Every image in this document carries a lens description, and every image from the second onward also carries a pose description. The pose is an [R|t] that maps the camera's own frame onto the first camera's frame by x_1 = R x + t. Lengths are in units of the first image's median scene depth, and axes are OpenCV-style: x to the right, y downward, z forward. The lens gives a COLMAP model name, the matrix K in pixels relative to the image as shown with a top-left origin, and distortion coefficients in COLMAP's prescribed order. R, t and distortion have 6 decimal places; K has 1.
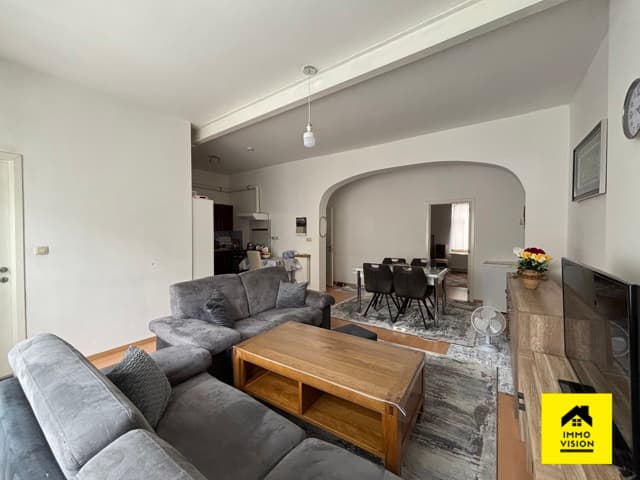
lens RADIAL K [[258.6, 0, 317.3], [0, 258.6, 238.8], [0, 0, 1]] dist [0.002193, 0.000897]
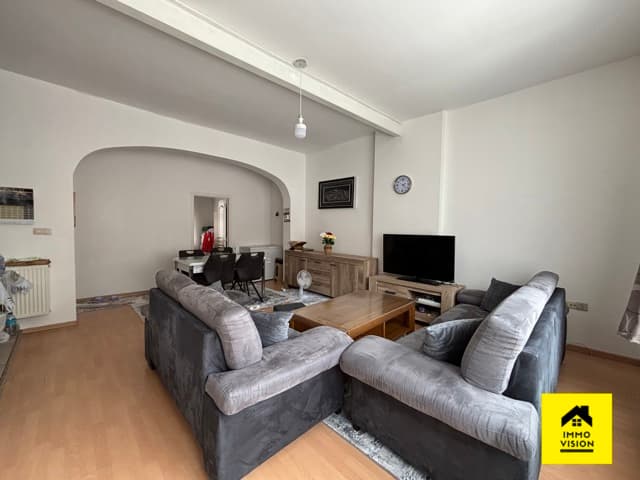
lens RADIAL K [[258.6, 0, 321.0], [0, 258.6, 234.1], [0, 0, 1]] dist [0.002193, 0.000897]
pose [[0.168357, -0.024648, 0.985418, -0.496209], [0.012150, 0.999663, 0.022928, 0.003665], [-0.985651, 0.008113, 0.168600, 0.353578]]
